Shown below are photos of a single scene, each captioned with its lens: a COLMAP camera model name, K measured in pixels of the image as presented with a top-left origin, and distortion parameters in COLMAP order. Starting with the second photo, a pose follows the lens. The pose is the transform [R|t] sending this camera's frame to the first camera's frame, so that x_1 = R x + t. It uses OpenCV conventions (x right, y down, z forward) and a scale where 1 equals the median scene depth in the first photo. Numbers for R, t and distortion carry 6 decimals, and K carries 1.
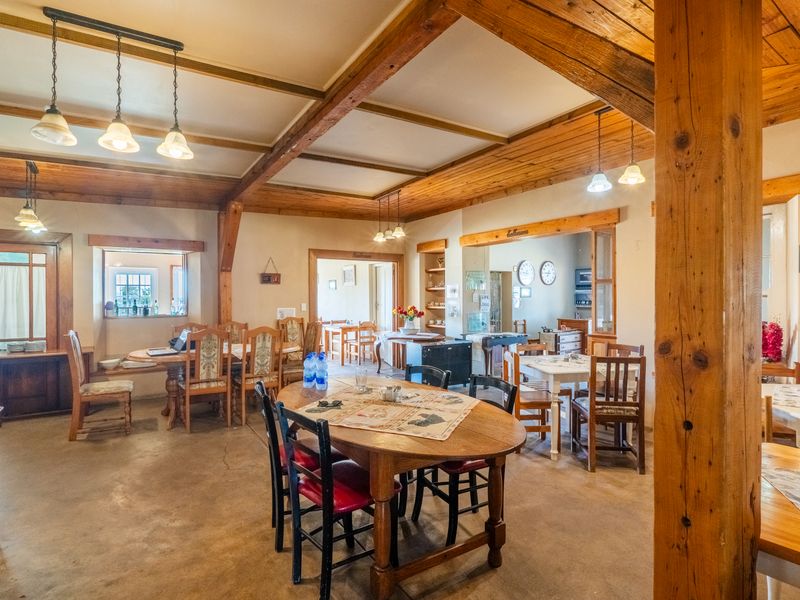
lens RADIAL K [[427.2, 0, 399.6], [0, 427.2, 299.2], [0, 0, 1]] dist [-0.000431, -0.000232]
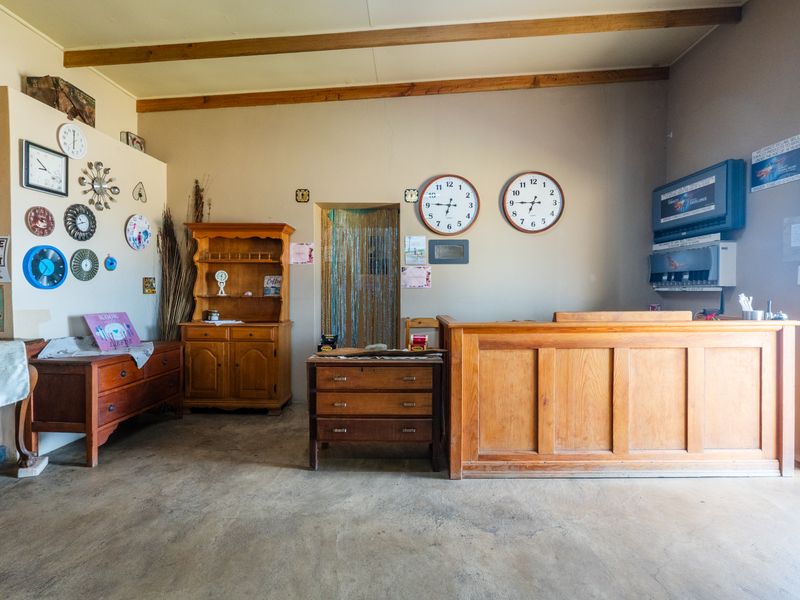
lens RADIAL K [[427.2, 0, 399.1], [0, 427.2, 296.3], [0, 0, 1]] dist [-0.000431, -0.000232]
pose [[0.826861, 0.008771, -0.562338, 0.494595], [-0.005025, 0.999954, 0.008208, 0.024874], [0.562384, -0.003961, 0.826866, 0.632267]]
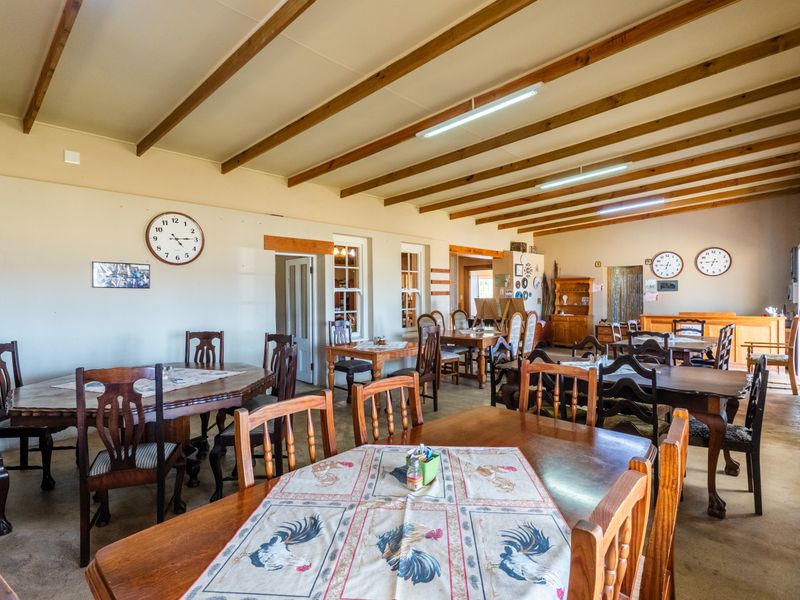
lens RADIAL K [[427.2, 0, 399.3], [0, 427.2, 299.6], [0, 0, 1]] dist [-0.000431, -0.000232]
pose [[0.261325, 0.007529, -0.965222, 1.053982], [0.001549, 0.999965, 0.008219, 0.005852], [0.965250, -0.003643, 0.261304, 0.190181]]
